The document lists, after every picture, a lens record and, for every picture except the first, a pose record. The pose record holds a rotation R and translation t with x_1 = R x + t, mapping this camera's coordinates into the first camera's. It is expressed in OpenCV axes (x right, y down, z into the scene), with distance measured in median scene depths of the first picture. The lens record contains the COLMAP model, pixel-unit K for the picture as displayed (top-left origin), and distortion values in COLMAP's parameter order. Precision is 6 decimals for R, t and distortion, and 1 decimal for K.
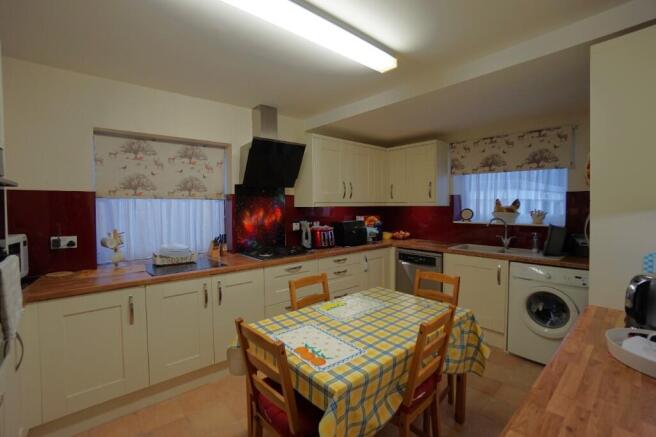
lens RADIAL K [[282.9, 0, 326.5], [0, 282.9, 228.5], [0, 0, 1]] dist [-0.123318, 0.000011]
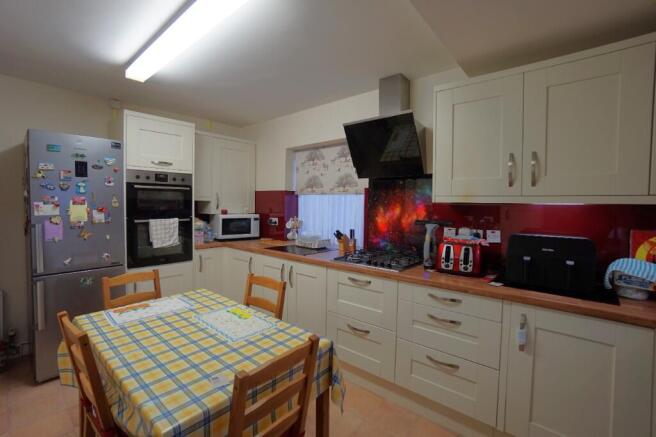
lens RADIAL K [[299.9, 0, 326.6], [0, 299.9, 211.3], [0, 0, 1]] dist [-0.002633, -0.000143]
pose [[0.110504, 0.032567, -0.993342, 0.781911], [-0.079645, 0.996539, 0.023811, -0.071546], [0.990679, 0.076483, 0.112715, 0.902180]]
